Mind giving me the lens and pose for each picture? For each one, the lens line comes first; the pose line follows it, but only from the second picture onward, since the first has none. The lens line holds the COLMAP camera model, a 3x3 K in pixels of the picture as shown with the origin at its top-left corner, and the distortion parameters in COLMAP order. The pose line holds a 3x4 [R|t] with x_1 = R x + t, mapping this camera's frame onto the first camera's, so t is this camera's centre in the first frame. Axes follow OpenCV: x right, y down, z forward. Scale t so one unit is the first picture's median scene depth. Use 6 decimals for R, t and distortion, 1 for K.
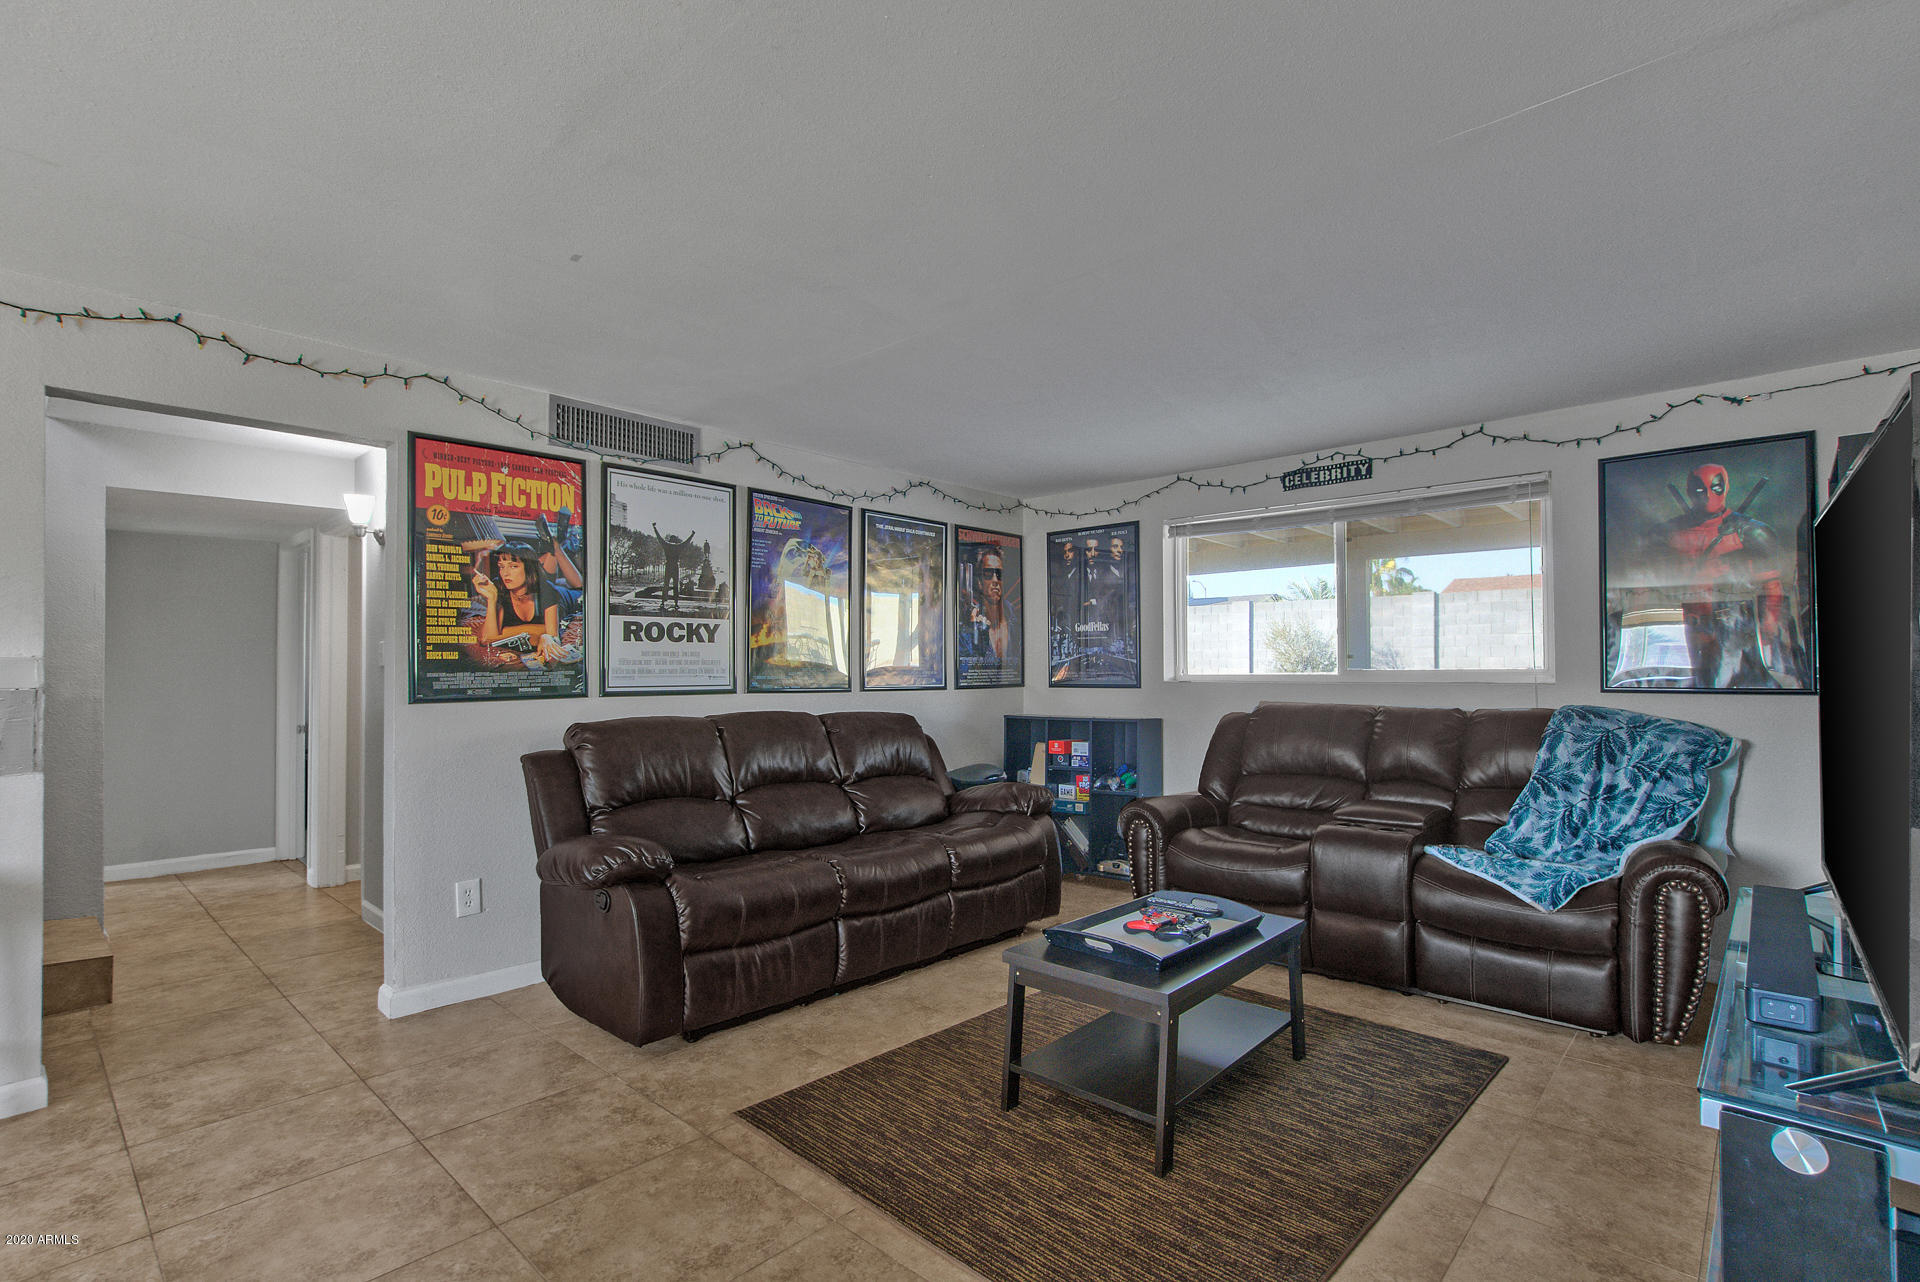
lens RADIAL K [[882.0, 0, 959.7], [0, 882.0, 653.9], [0, 0, 1]] dist [-0.000245, 0.000120]
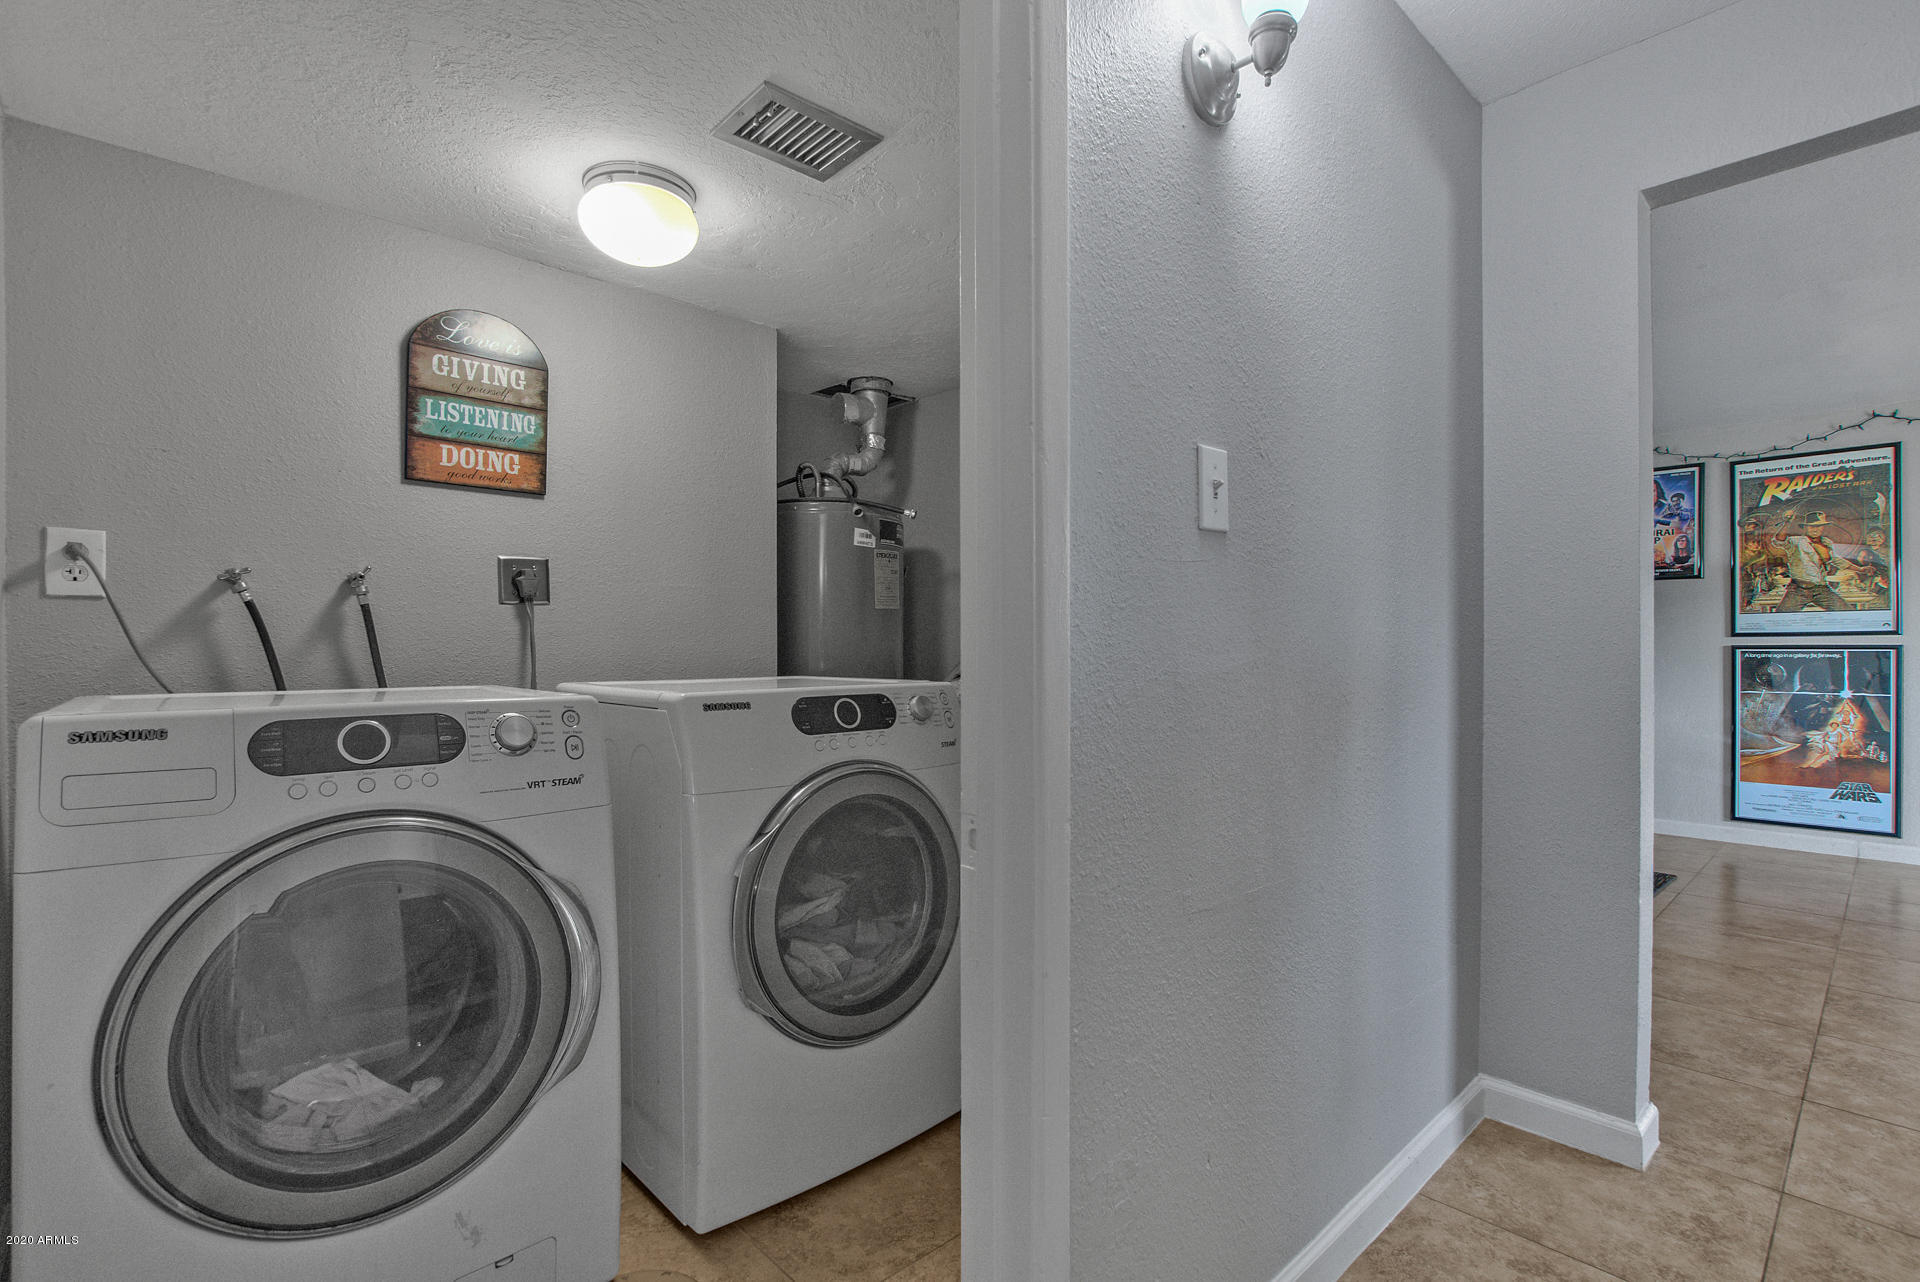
lens RADIAL K [[882.0, 0, 959.4], [0, 882.0, 646.5], [0, 0, 1]] dist [-0.000245, 0.000120]
pose [[0.083874, 0.006016, 0.996458, -1.652356], [-0.018502, 0.999819, -0.004479, 0.106620], [-0.996305, -0.018061, 0.083970, 1.831299]]
